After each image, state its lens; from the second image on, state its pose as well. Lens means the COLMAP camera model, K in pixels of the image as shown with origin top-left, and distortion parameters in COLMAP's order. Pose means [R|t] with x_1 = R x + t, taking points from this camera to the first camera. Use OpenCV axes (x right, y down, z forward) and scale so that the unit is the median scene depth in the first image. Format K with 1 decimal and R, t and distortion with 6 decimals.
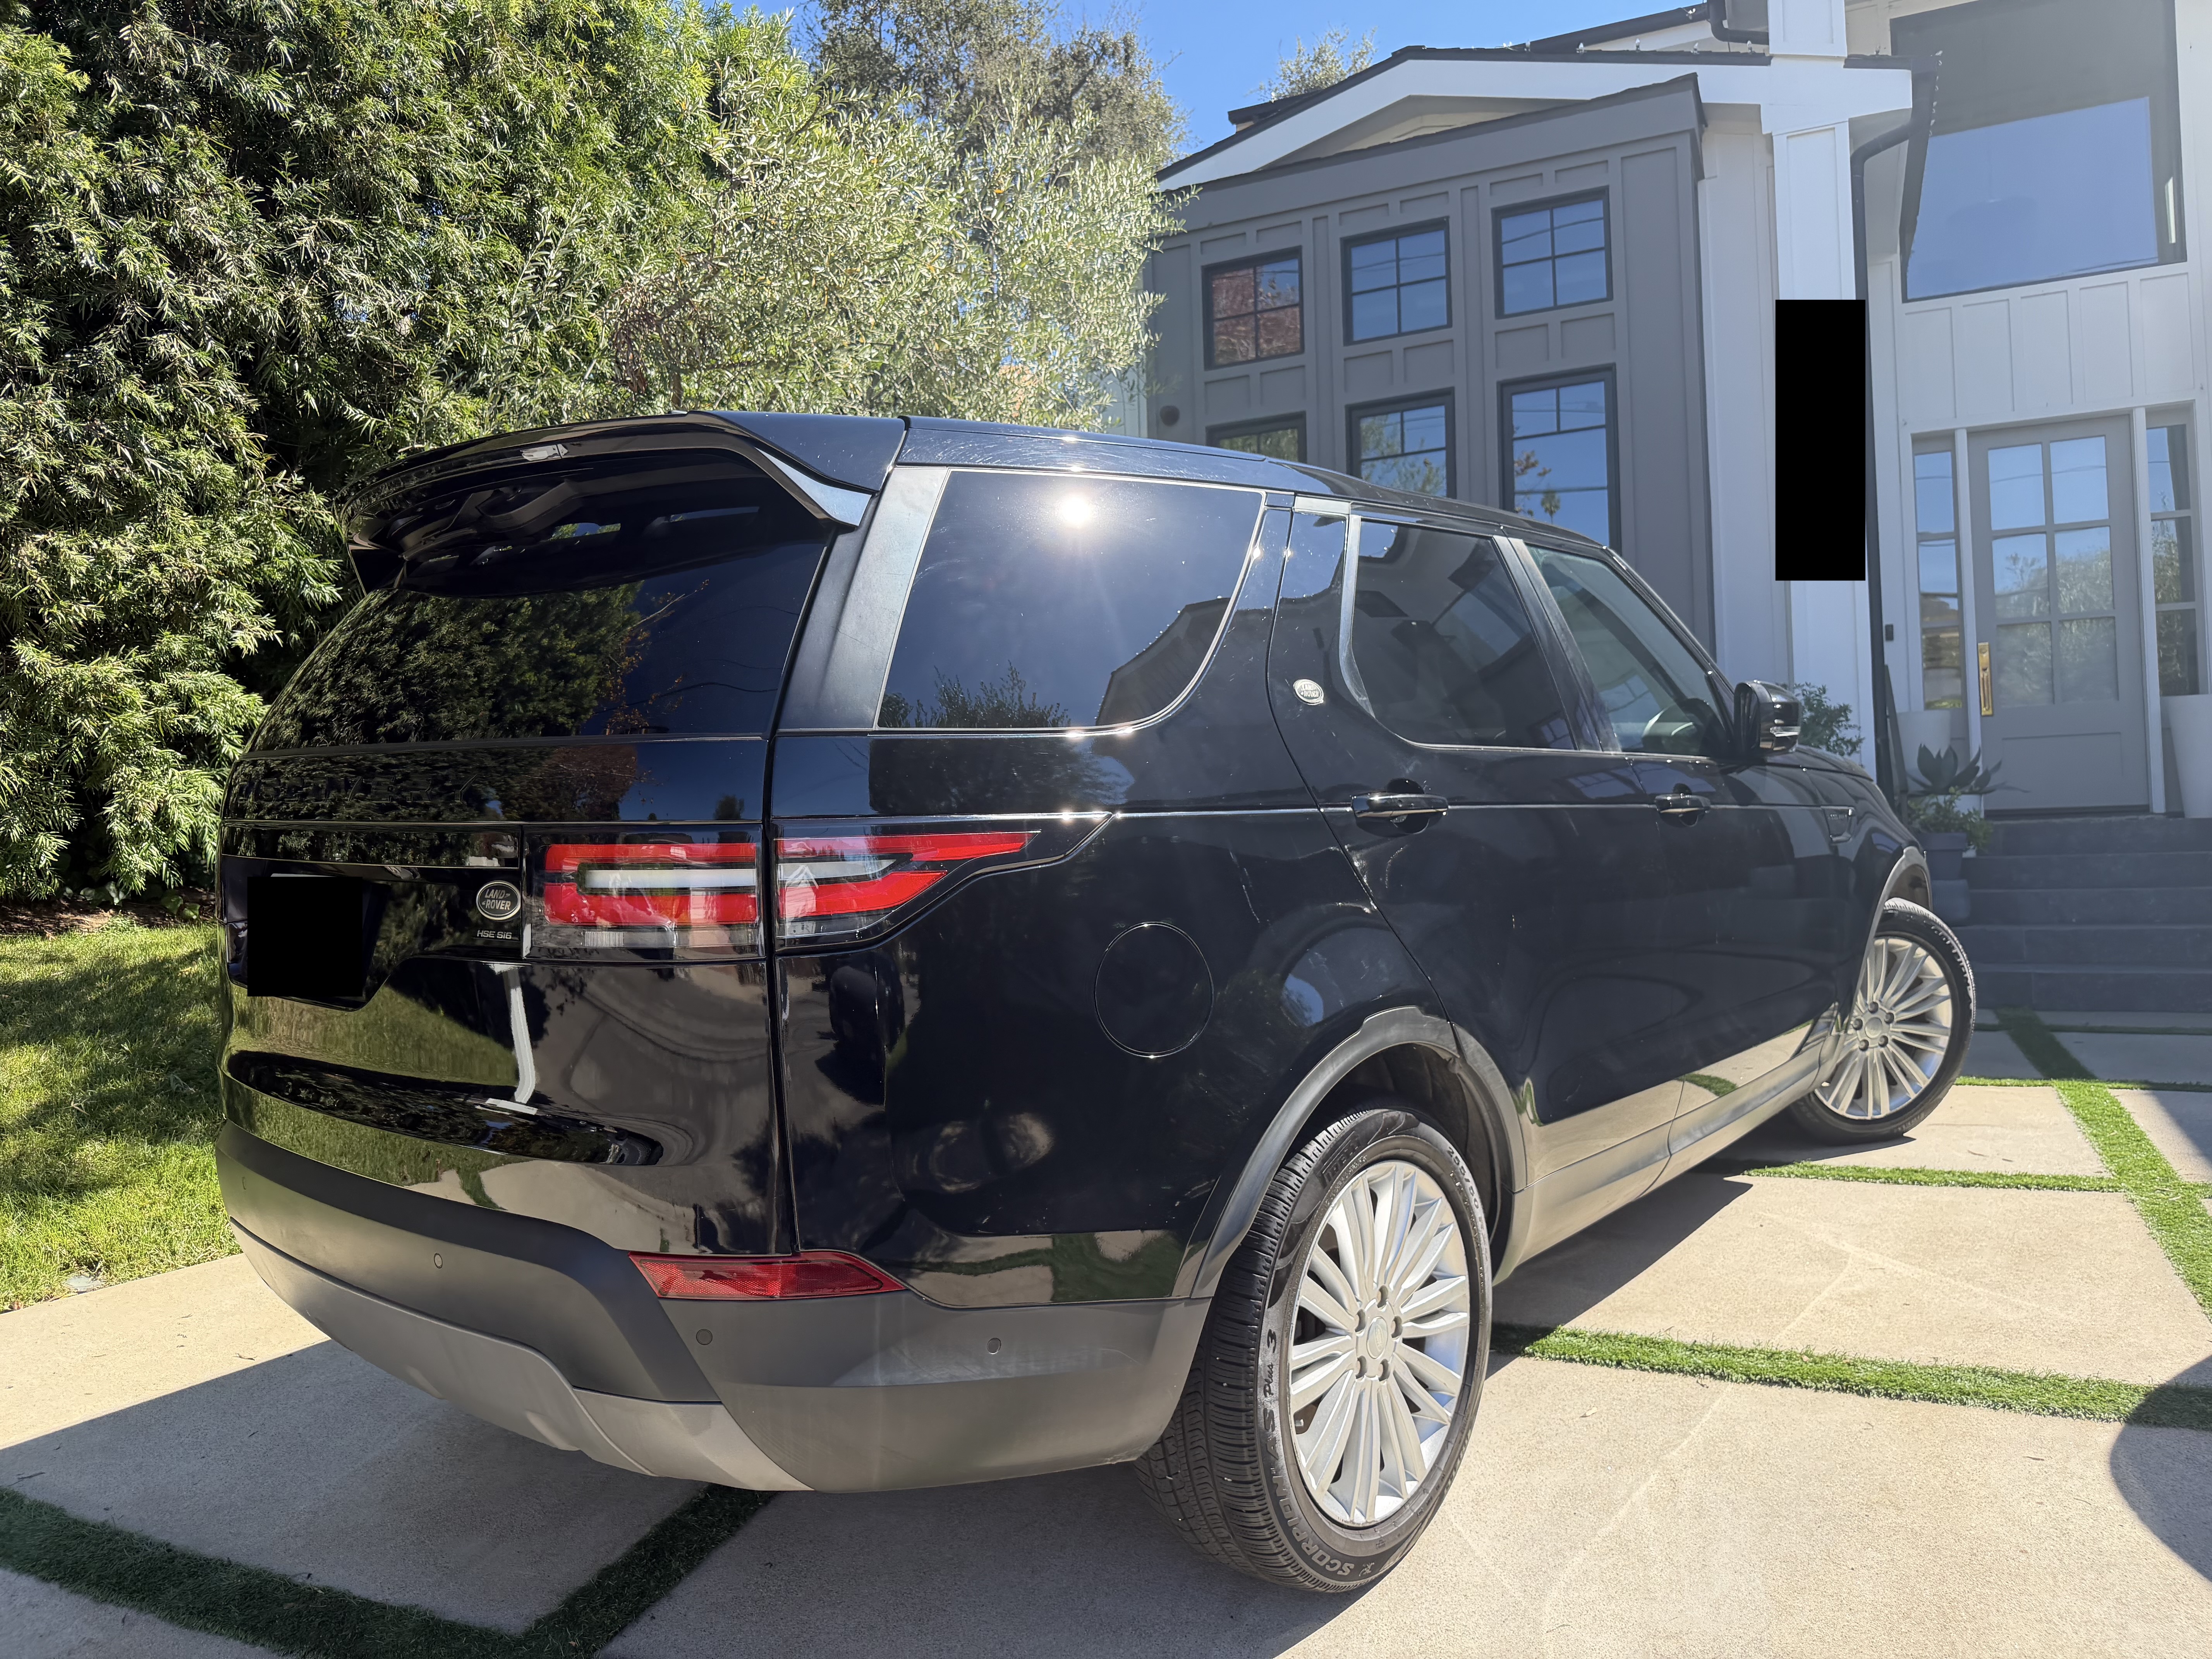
lens RADIAL K [[1555.2, 0, 1120.6], [0, 1555.2, 831.6], [0, 0, 1]] dist [0.023412, -0.029897]
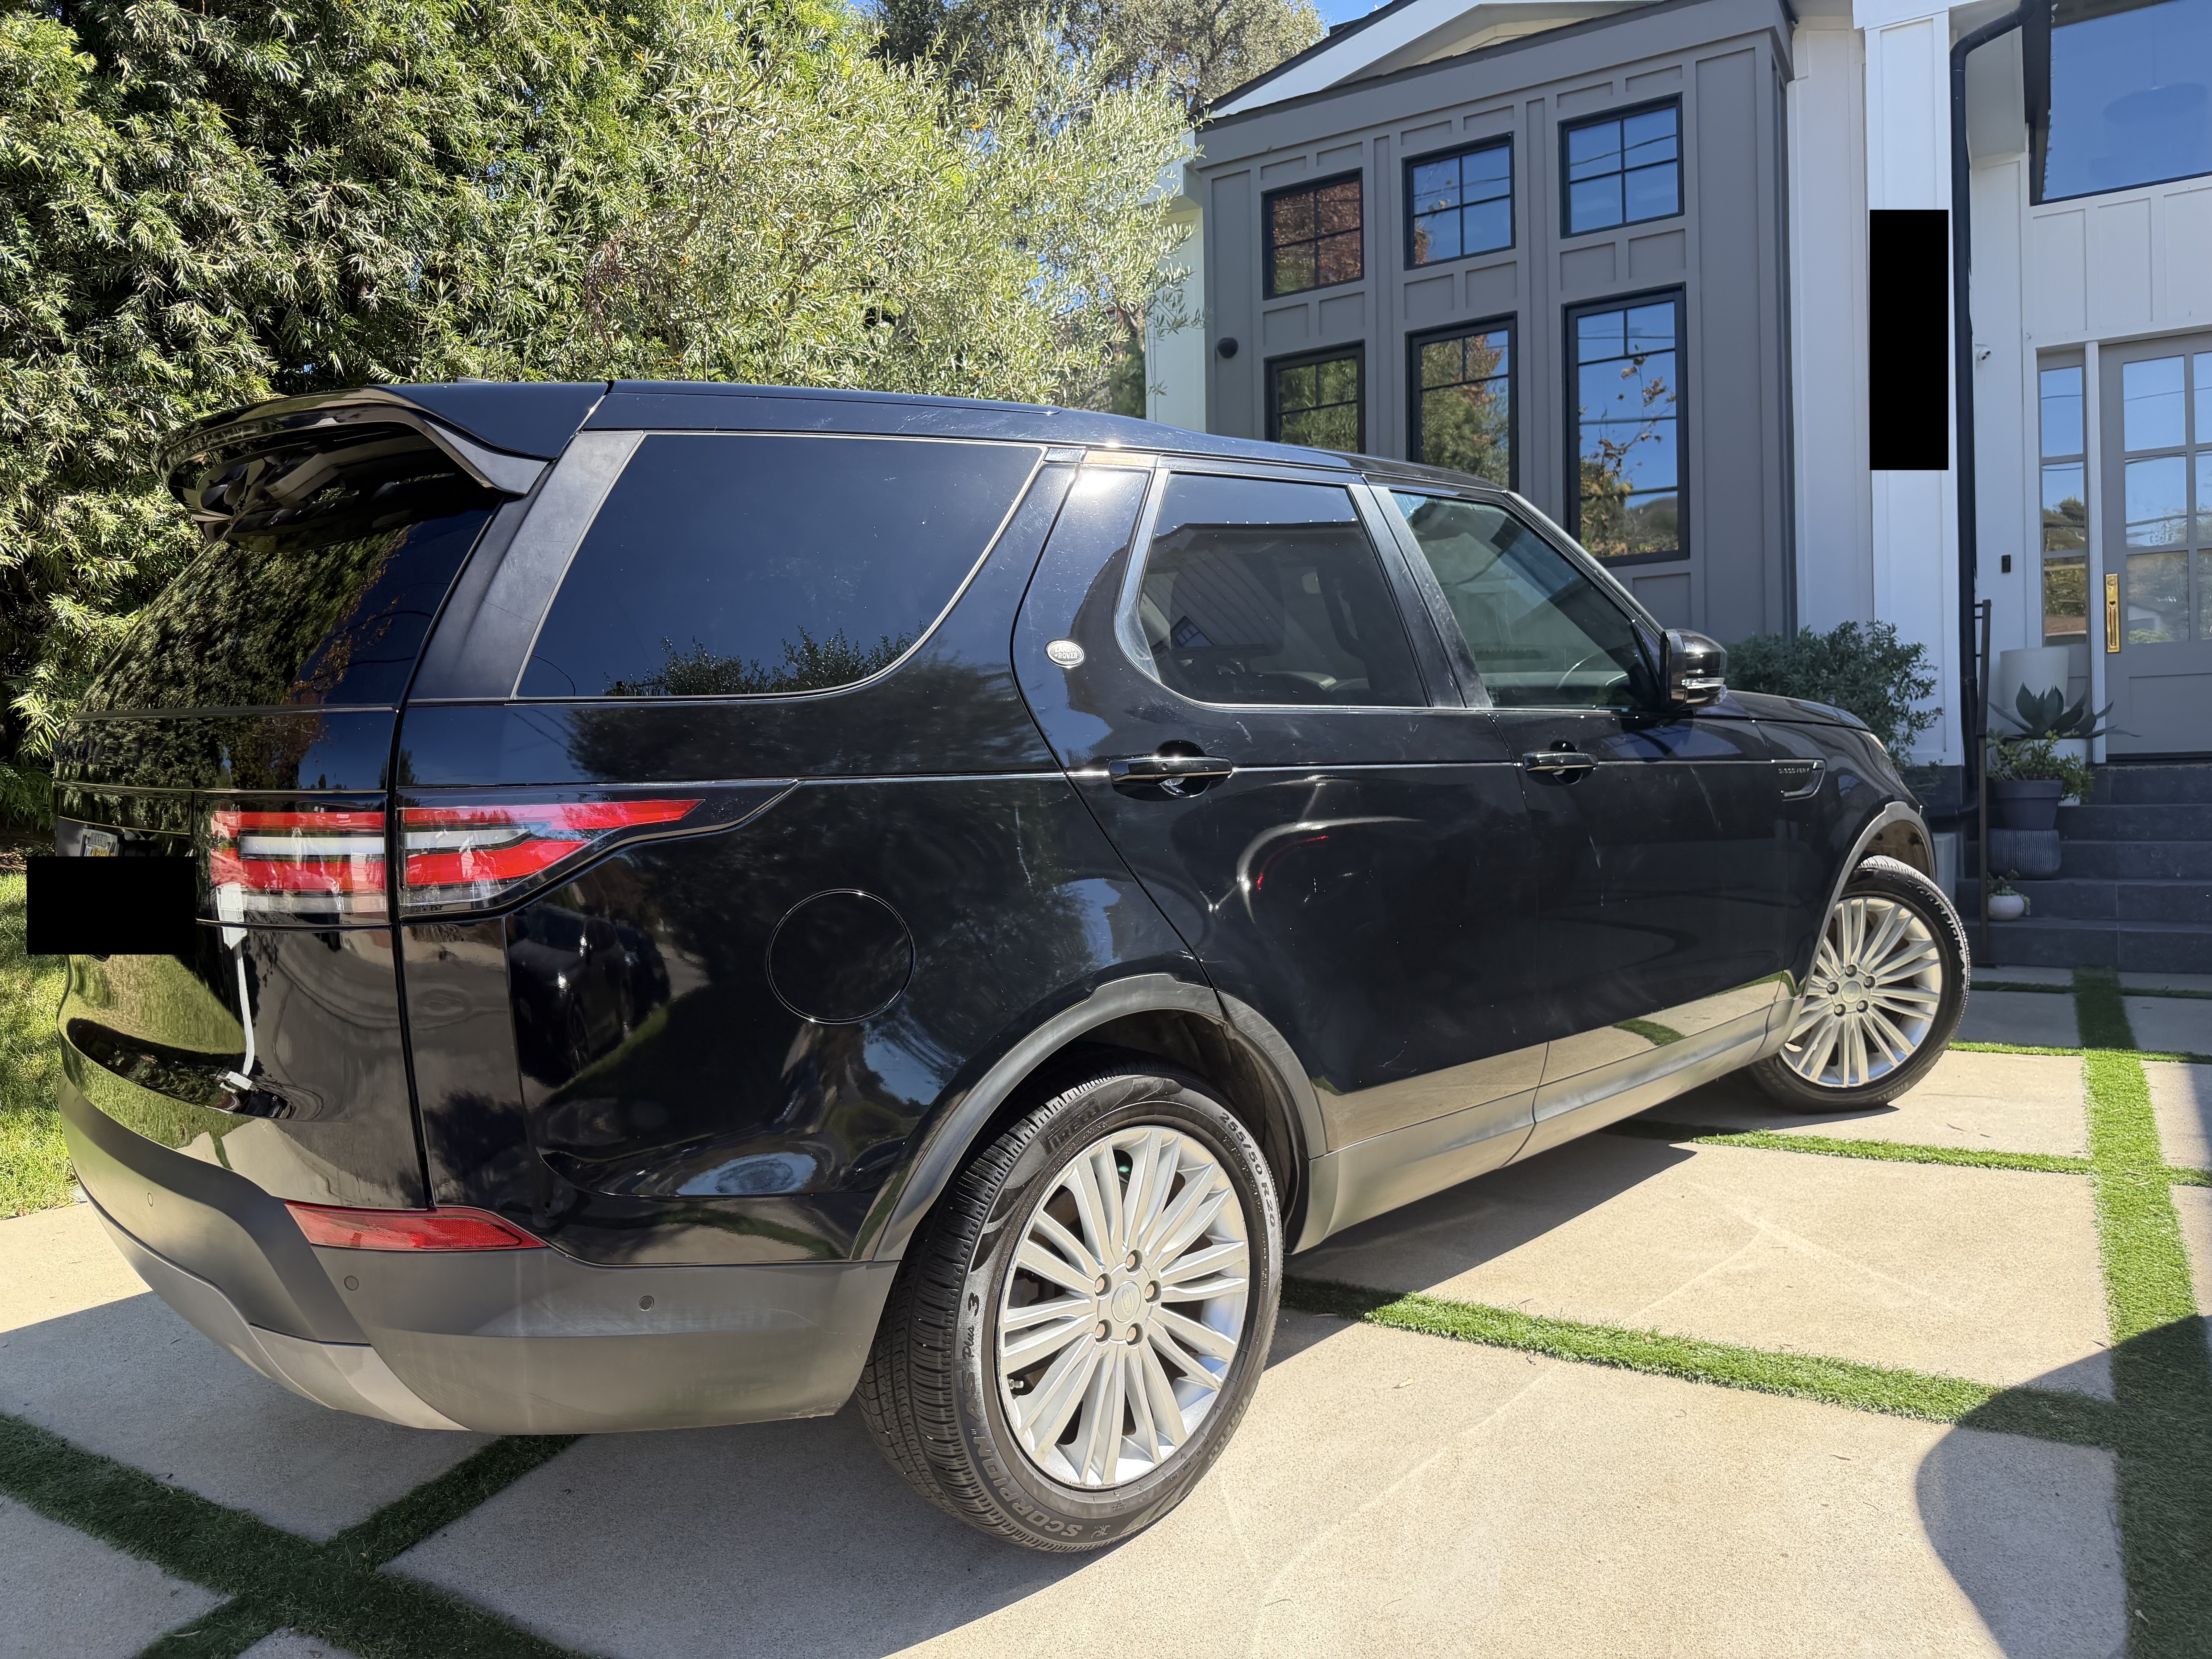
lens RADIAL K [[1550.7, 0, 1106.0], [0, 1550.7, 829.5], [0, 0, 1]] dist [0.028883, -0.036550]
pose [[0.993552, 0.009155, -0.113008, 0.140508], [-0.004550, 0.999151, 0.040947, -0.009707], [0.113287, -0.040168, 0.992750, 0.013595]]
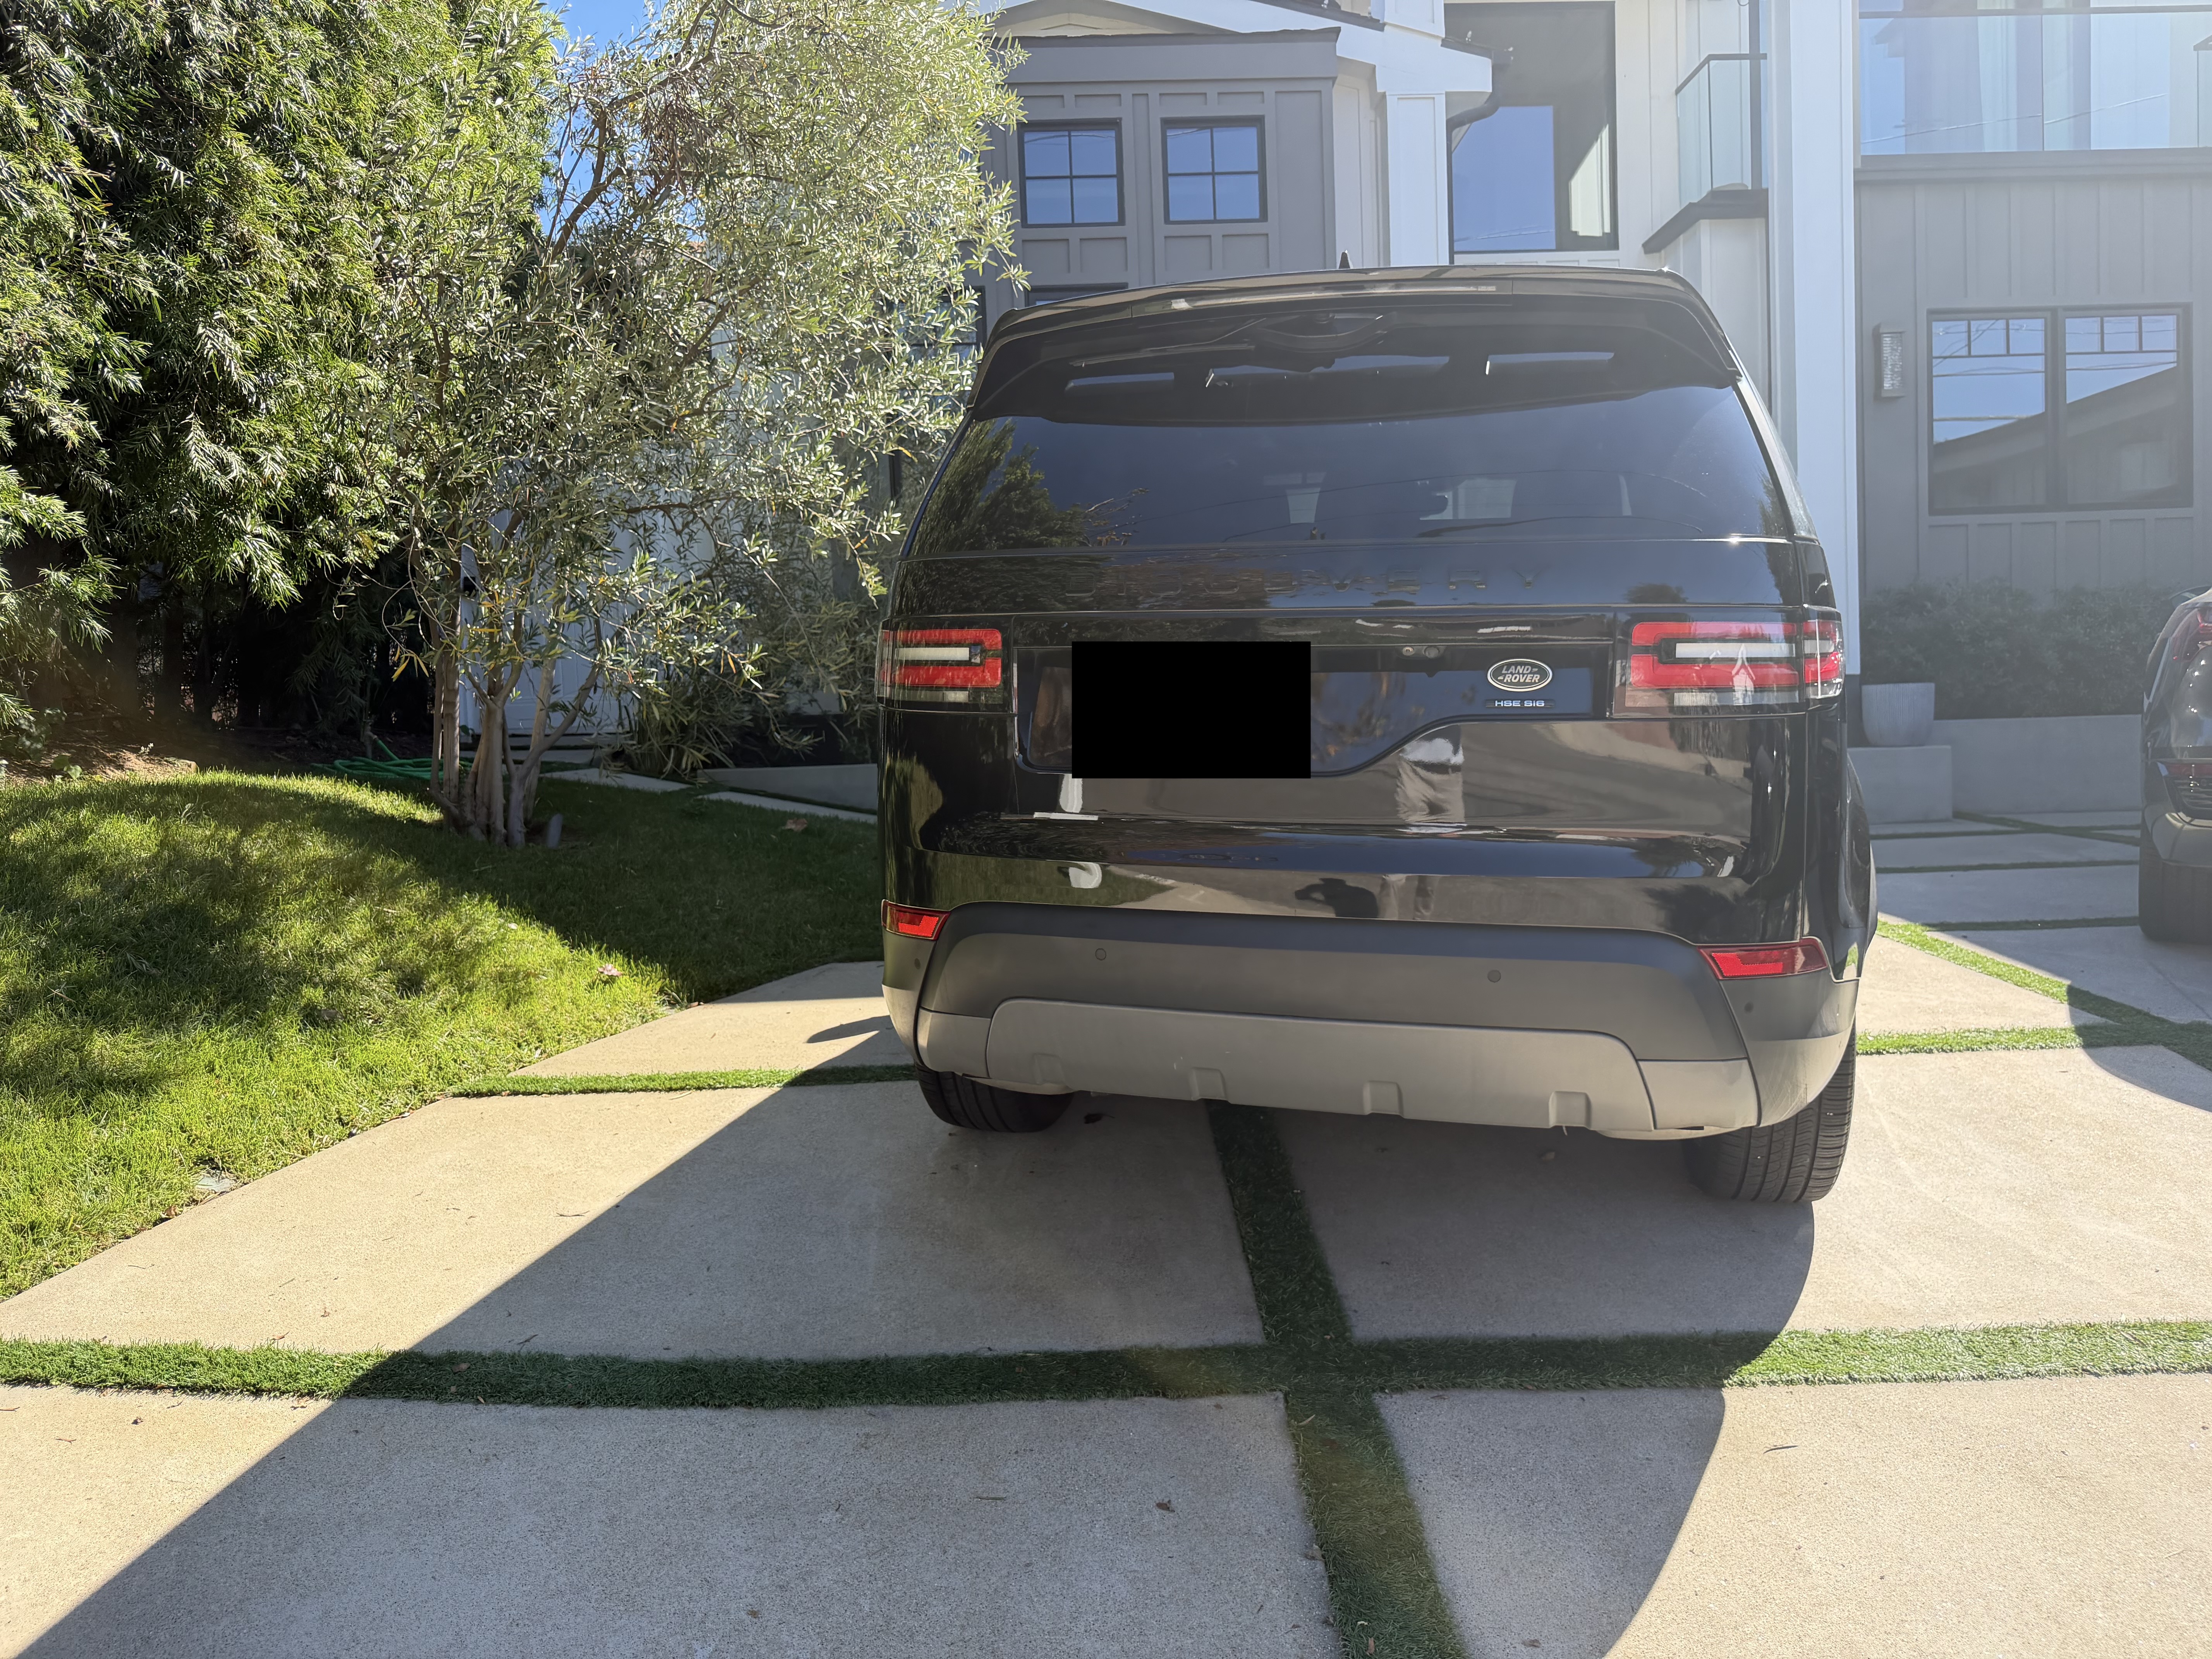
lens RADIAL K [[1555.2, 0, 1120.6], [0, 1555.2, 831.6], [0, 0, 1]] dist [0.023412, -0.029897]
pose [[0.897835, -0.031450, 0.439206, -0.517961], [0.001270, 0.997627, 0.068839, 0.035199], [-0.440329, -0.061249, 0.895745, 0.029636]]
